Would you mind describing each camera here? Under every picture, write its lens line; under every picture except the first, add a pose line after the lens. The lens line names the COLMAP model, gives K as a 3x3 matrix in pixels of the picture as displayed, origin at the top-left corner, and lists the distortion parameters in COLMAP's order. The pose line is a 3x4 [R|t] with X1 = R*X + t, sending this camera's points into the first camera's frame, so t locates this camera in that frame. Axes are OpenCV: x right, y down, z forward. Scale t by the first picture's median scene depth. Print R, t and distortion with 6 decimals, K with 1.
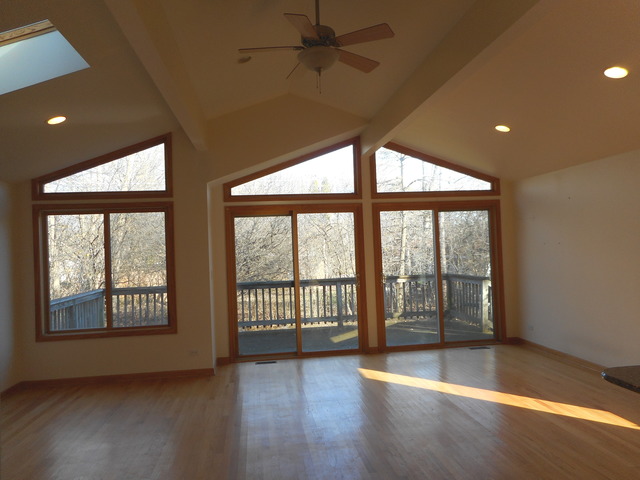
lens RADIAL K [[466.5, 0, 320.0], [0, 466.5, 240.0], [0, 0, 1]] dist [0.005223, 0.003488]
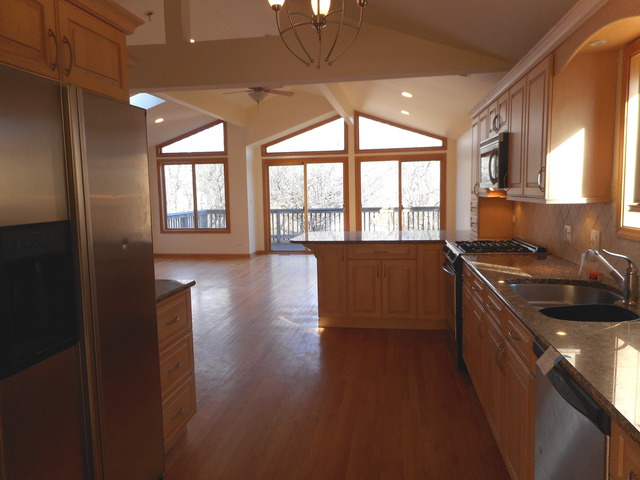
lens RADIAL K [[483.8, 0, 320.0], [0, 483.8, 240.0], [0, 0, 1]] dist [0.060229, -0.000126]
pose [[0.958232, 0.045083, -0.282418, 0.484506], [-0.009222, 0.991855, 0.127041, -0.010219], [0.285845, -0.119130, 0.950842, -0.589974]]
